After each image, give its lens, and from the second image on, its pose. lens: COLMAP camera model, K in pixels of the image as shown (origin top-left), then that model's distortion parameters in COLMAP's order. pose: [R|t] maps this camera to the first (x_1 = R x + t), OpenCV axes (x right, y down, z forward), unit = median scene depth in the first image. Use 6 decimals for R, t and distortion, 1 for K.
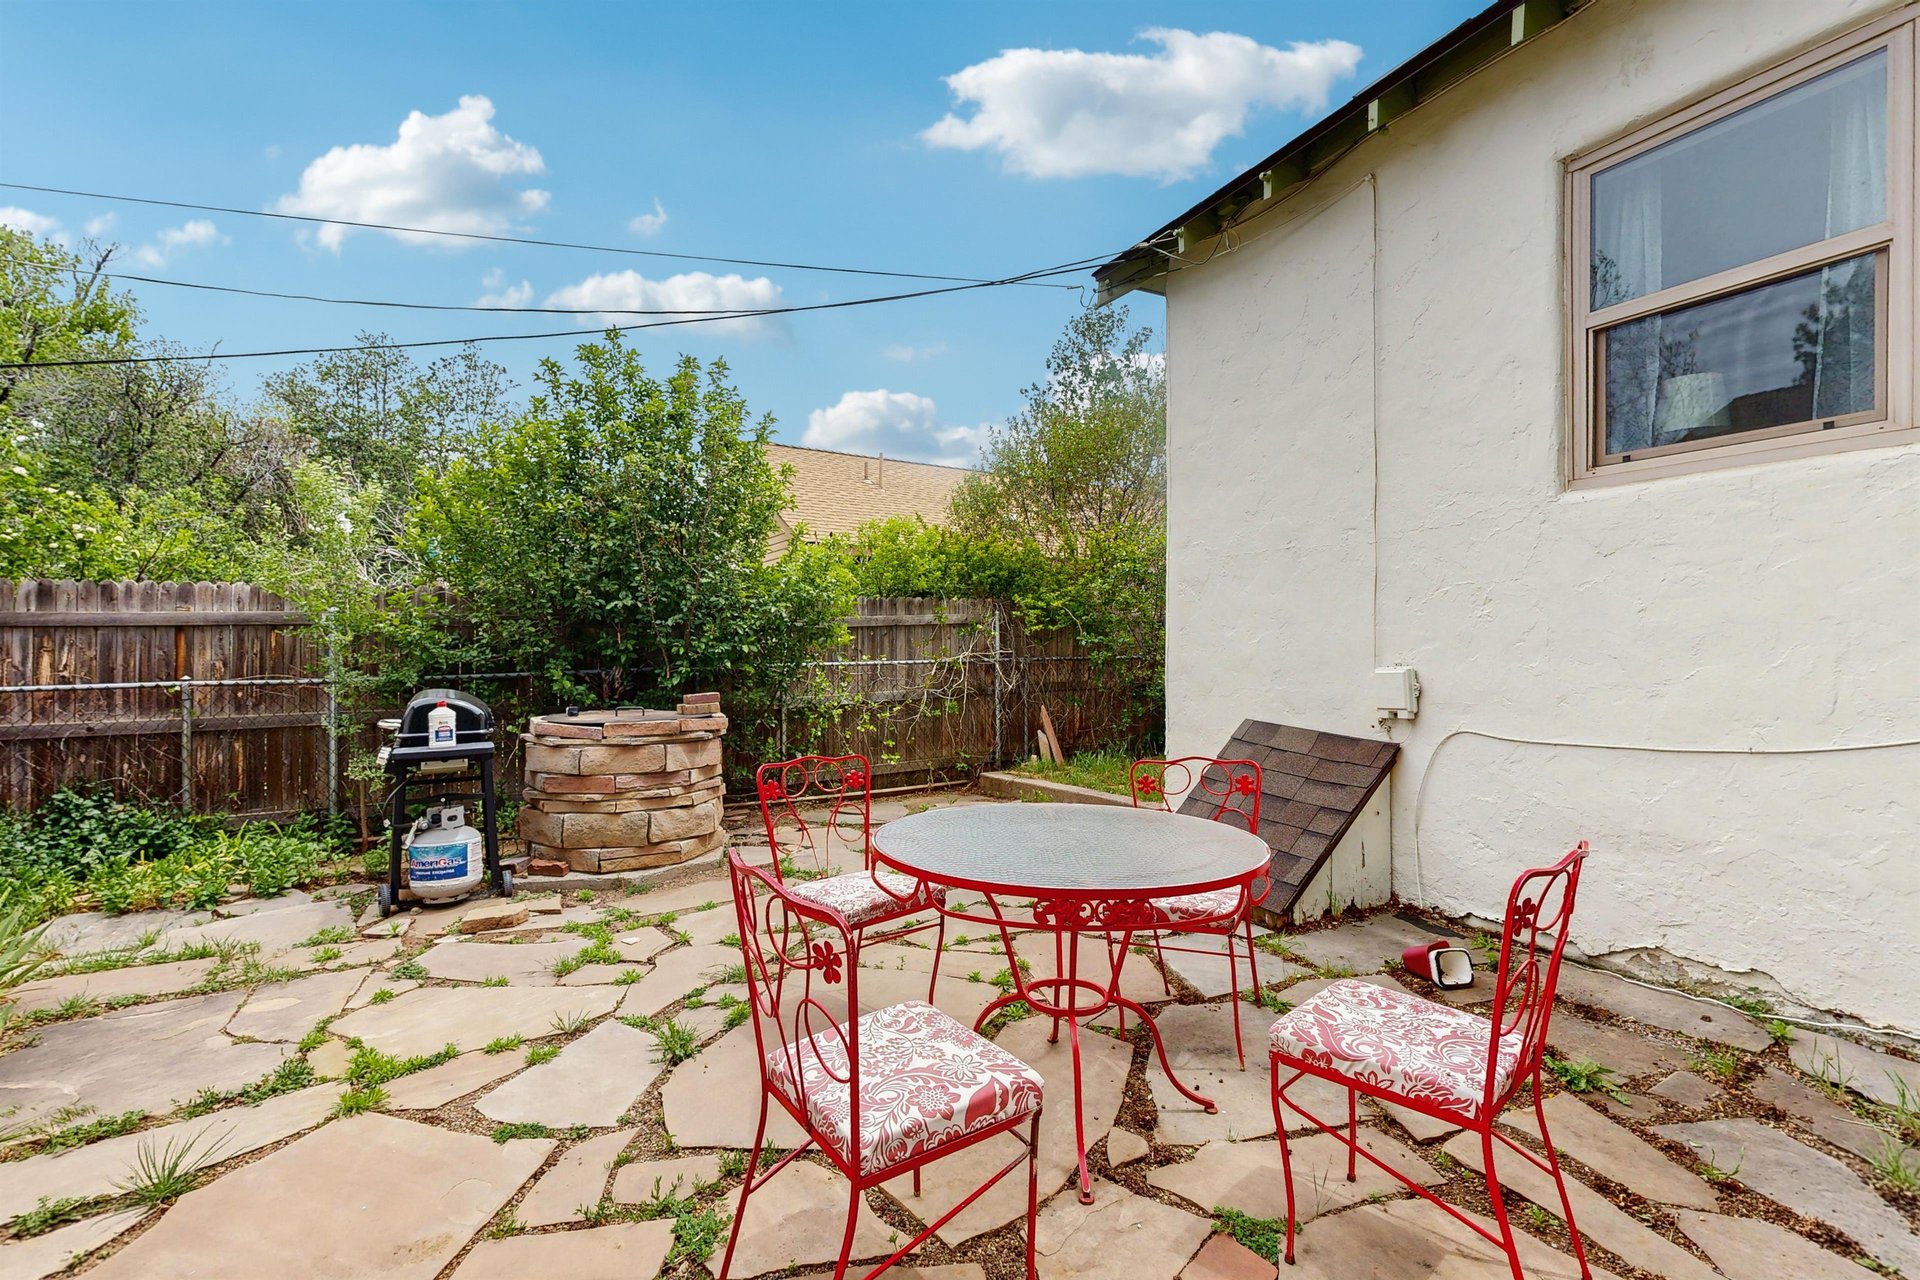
lens RADIAL K [[814.8, 0, 960.0], [0, 814.8, 640.0], [0, 0, 1]] dist [-0.000278, 0.000027]
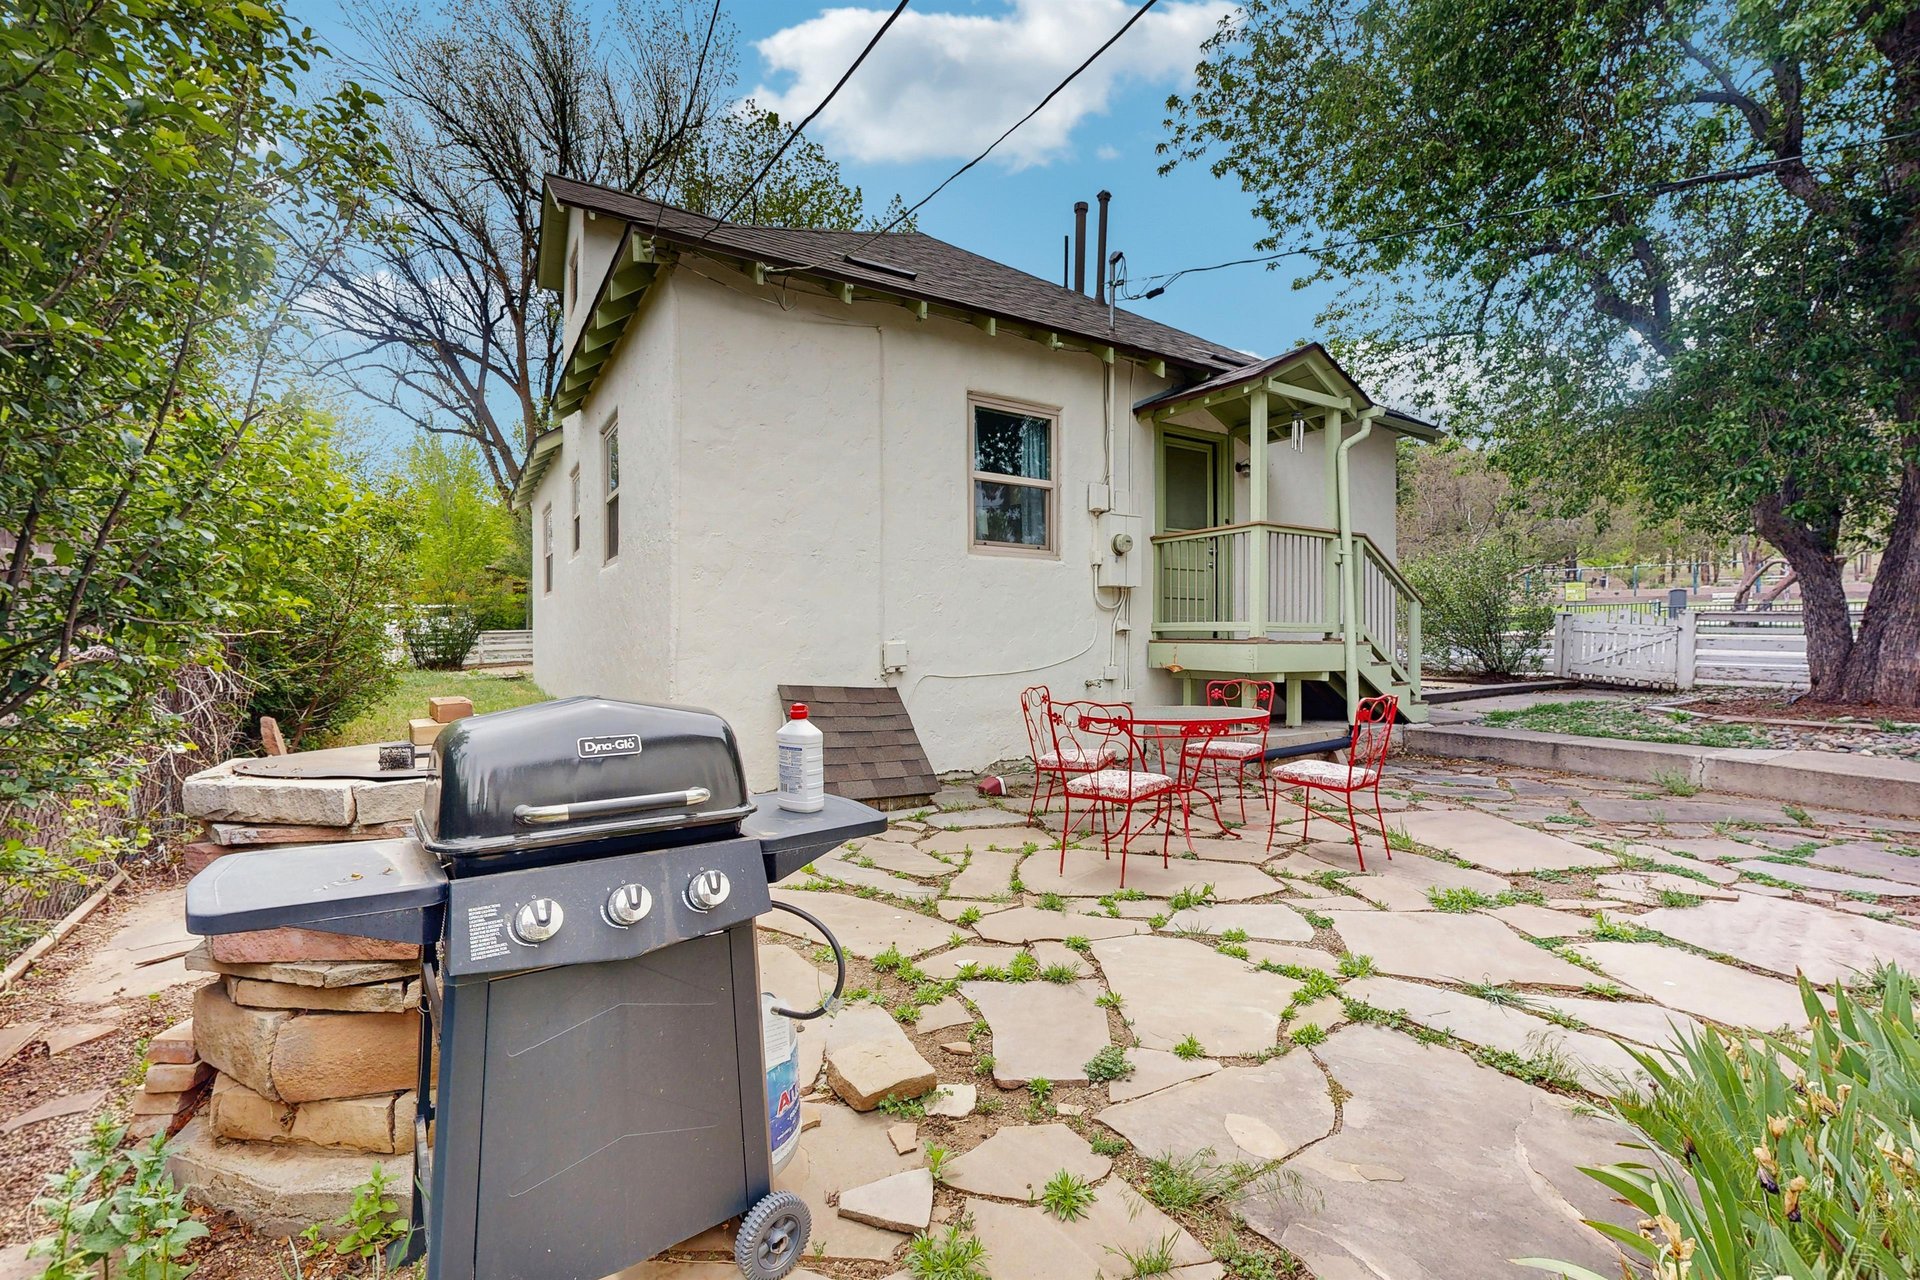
lens RADIAL K [[814.8, 0, 960.0], [0, 814.8, 640.0], [0, 0, 1]] dist [-0.000278, 0.000027]
pose [[-0.050892, 0.003400, 0.998698, -1.484247], [-0.003254, 0.999988, -0.003571, 0.053023], [-0.998699, -0.003431, -0.050880, 1.267985]]
